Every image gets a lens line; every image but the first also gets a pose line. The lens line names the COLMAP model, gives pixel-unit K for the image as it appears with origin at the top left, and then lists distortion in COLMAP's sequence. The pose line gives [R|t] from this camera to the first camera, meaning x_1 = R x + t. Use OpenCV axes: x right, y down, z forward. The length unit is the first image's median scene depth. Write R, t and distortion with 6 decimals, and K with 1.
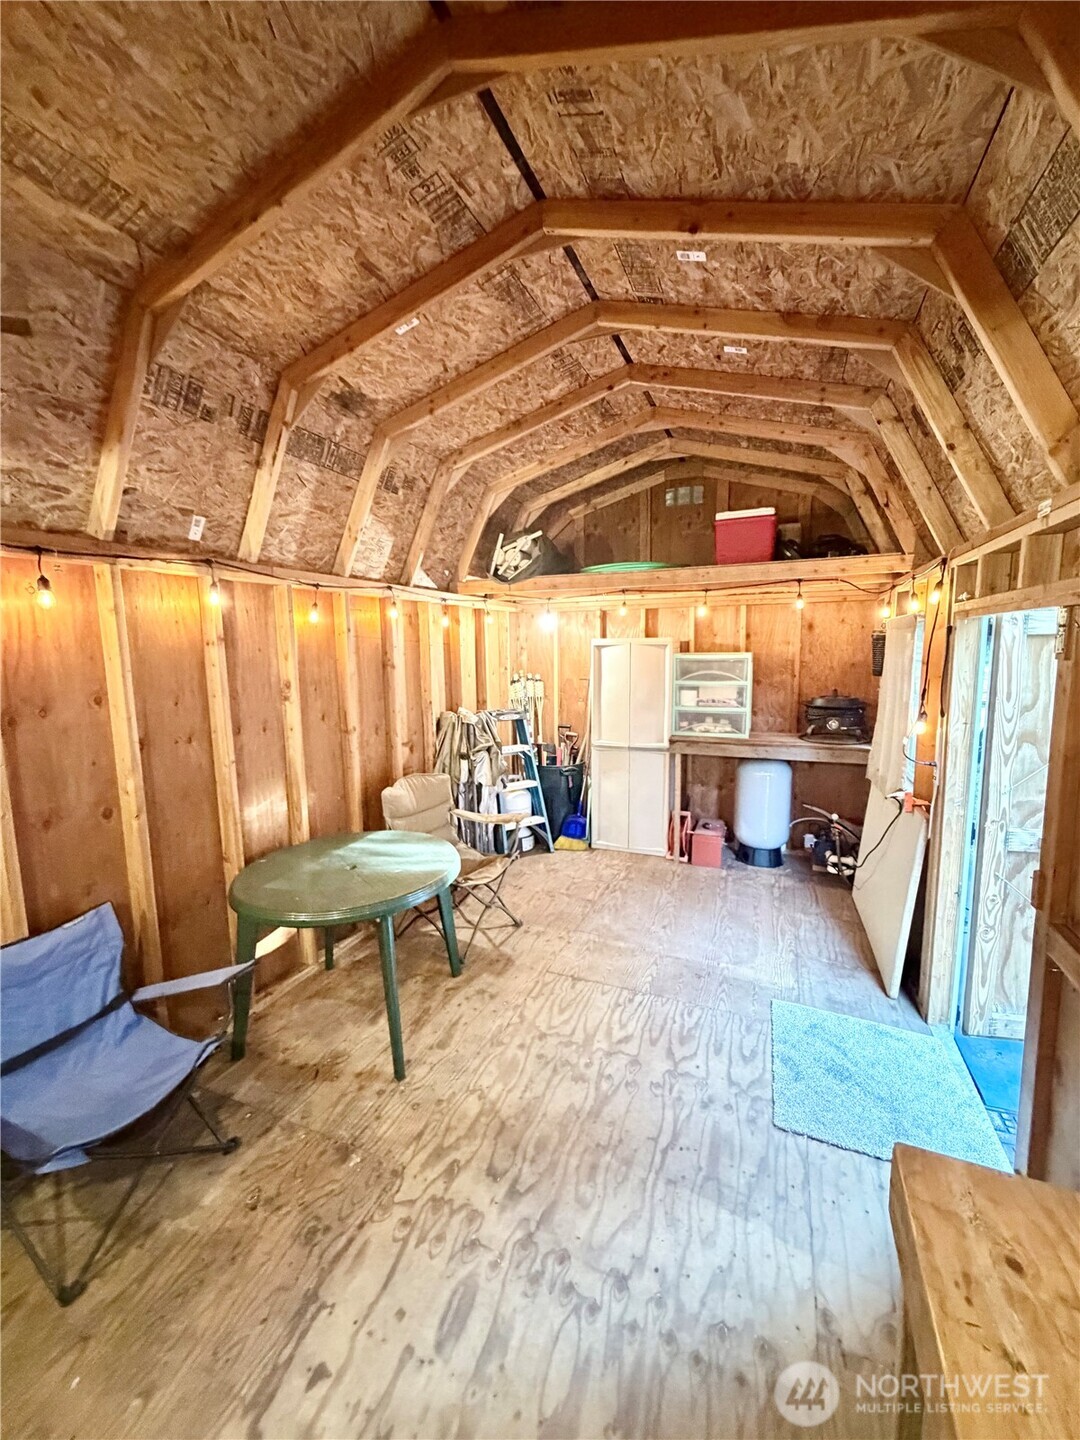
lens RADIAL K [[570.5, 0, 539.7], [0, 570.5, 714.9], [0, 0, 1]] dist [-0.002816, 0.000203]
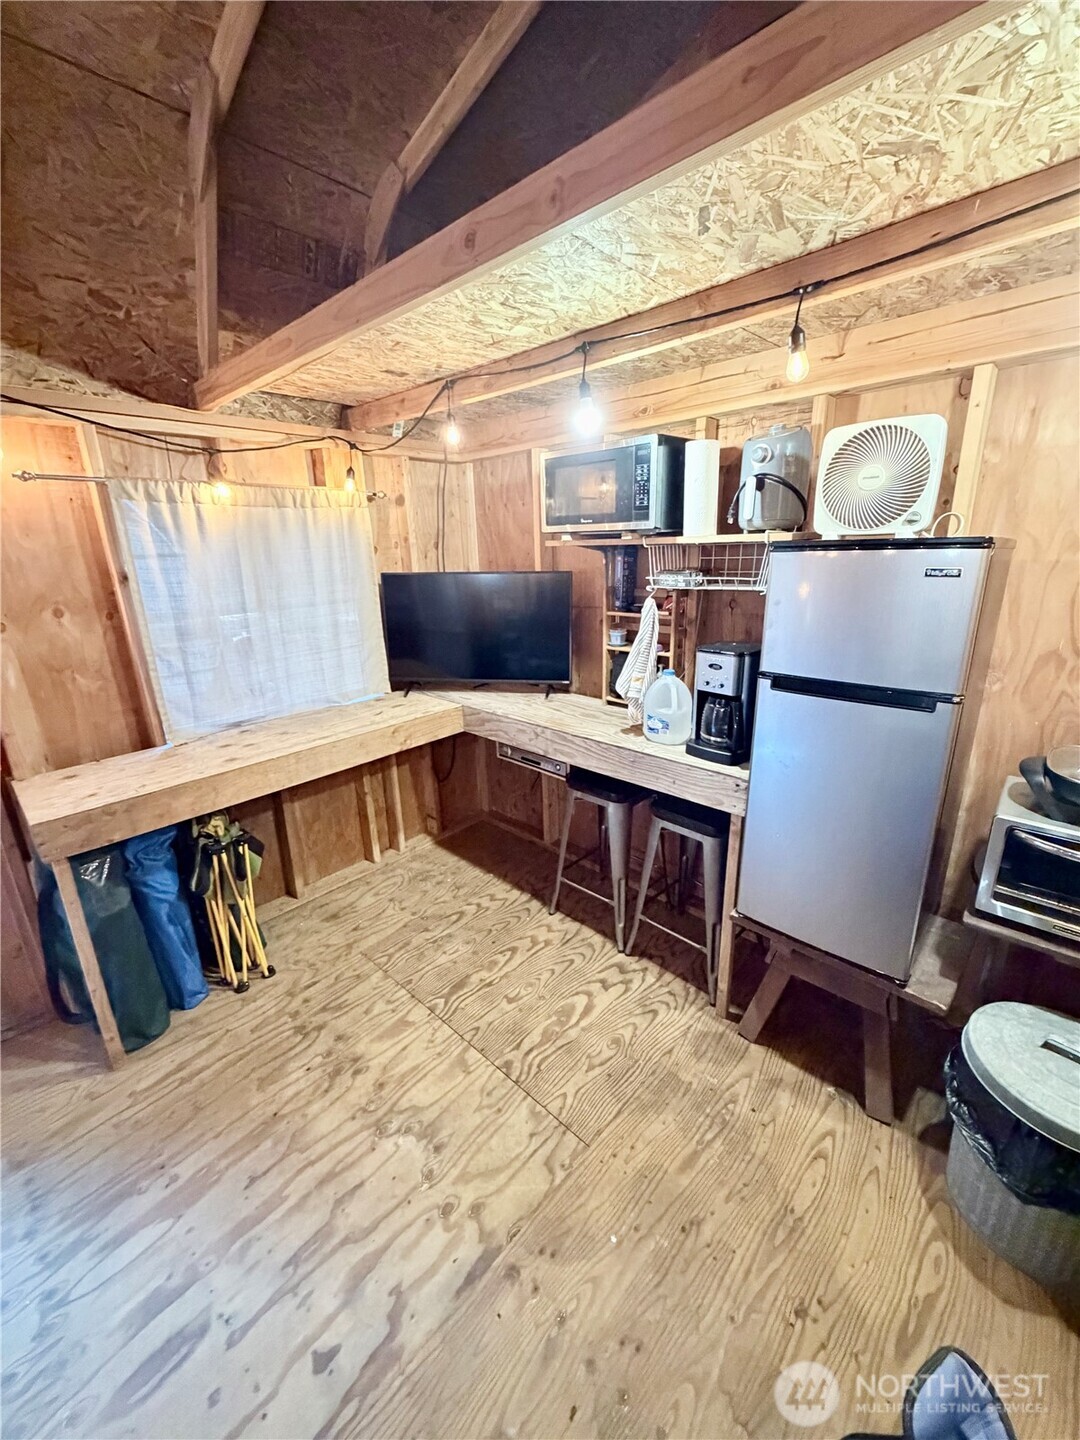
lens RADIAL K [[570.5, 0, 539.7], [0, 570.5, 714.9], [0, 0, 1]] dist [-0.002816, 0.000203]
pose [[-0.936113, -0.061745, 0.346238, -0.684953], [0.083831, 0.916920, 0.390168, -0.041979], [-0.341563, 0.394267, -0.853164, 0.903504]]
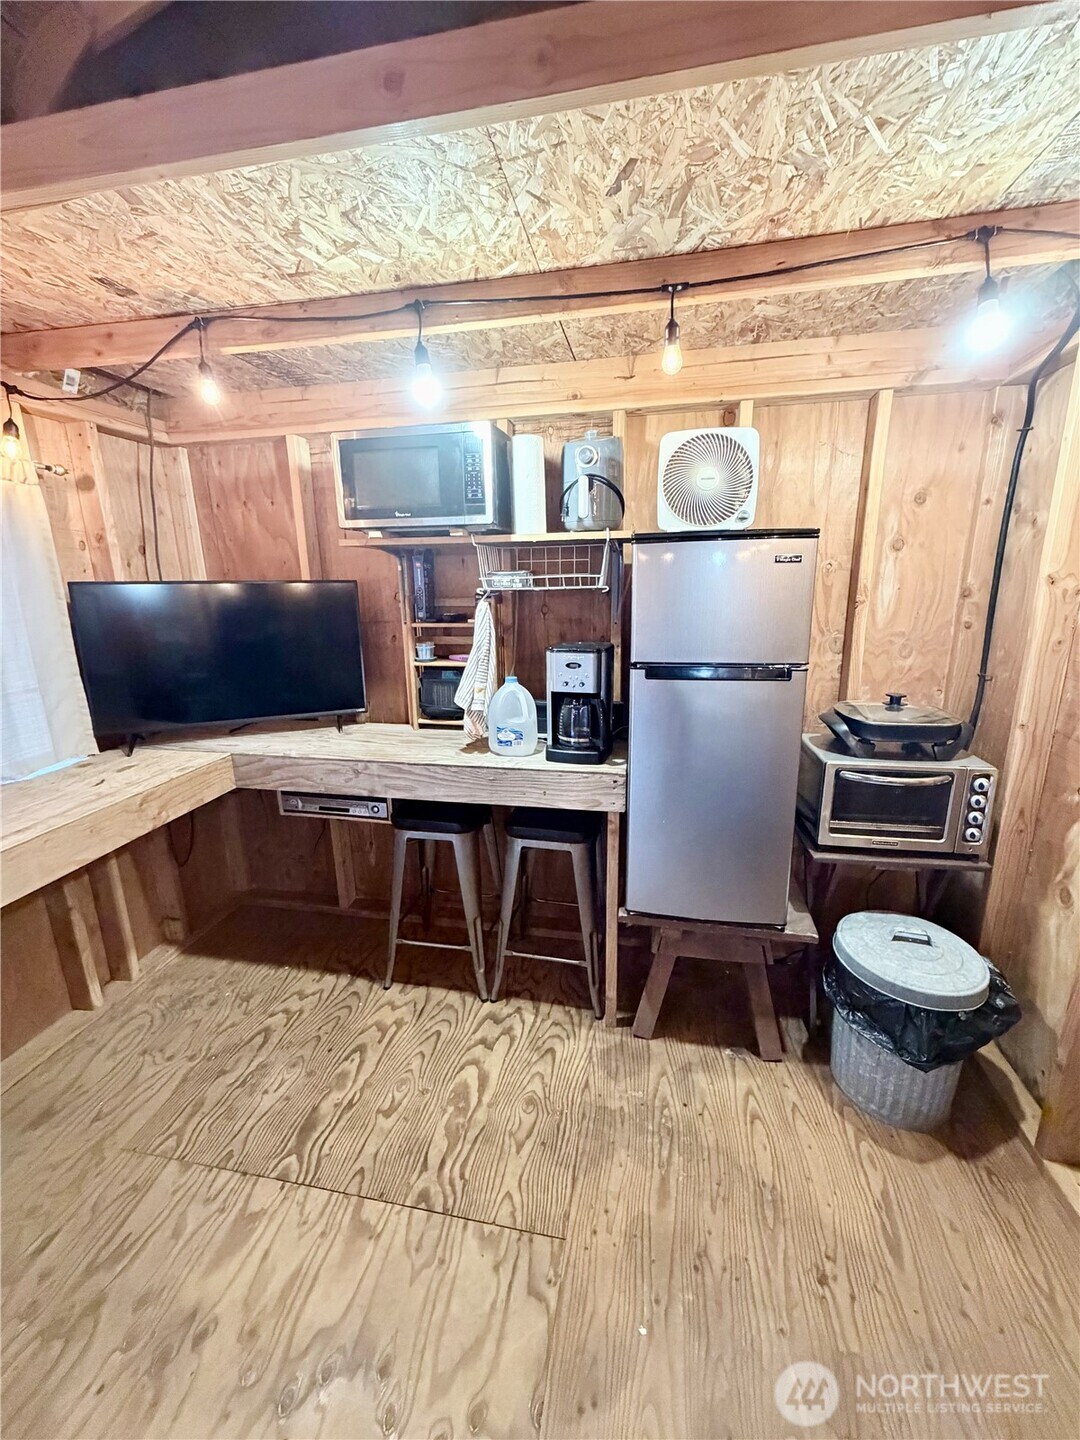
lens RADIAL K [[570.5, 0, 539.7], [0, 570.5, 714.9], [0, 0, 1]] dist [-0.002816, 0.000203]
pose [[-0.979485, 0.076187, -0.186559, -0.384430], [0.005460, 0.935471, 0.353362, 0.029863], [0.201442, 0.345094, -0.916696, 0.822513]]
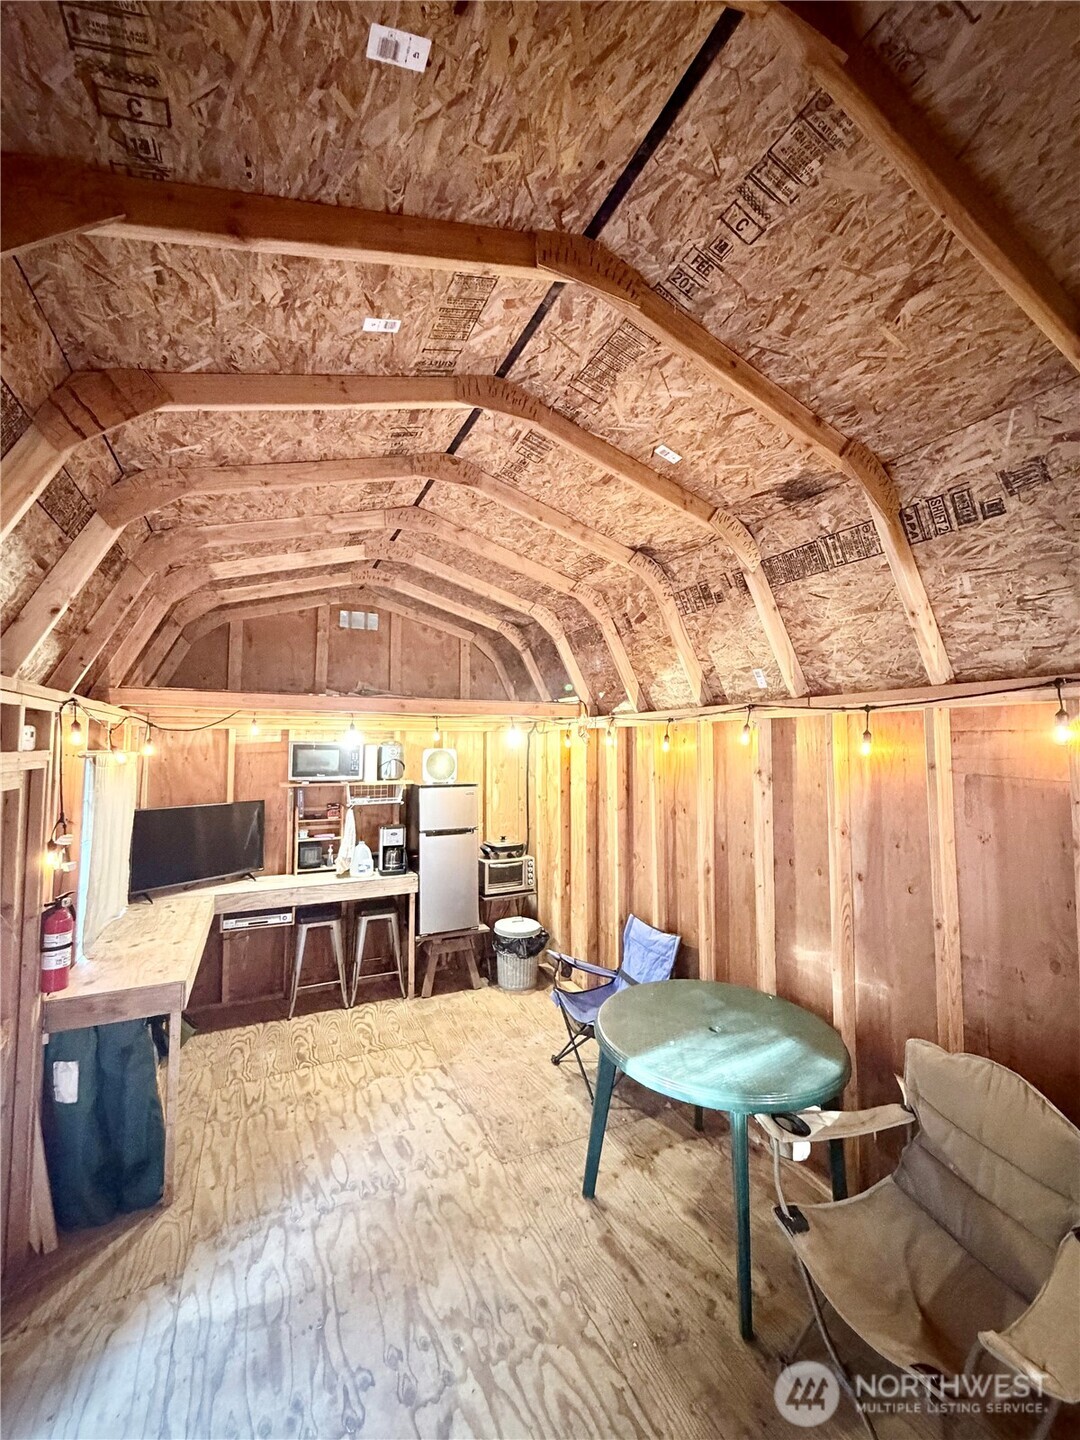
lens RADIAL K [[570.5, 0, 539.7], [0, 570.5, 714.9], [0, 0, 1]] dist [-0.002816, 0.000203]
pose [[-0.660346, -0.029493, -0.750382, 0.773776], [-0.083041, 0.995968, 0.033932, -0.336514], [0.746356, 0.084719, -0.660133, 1.913403]]
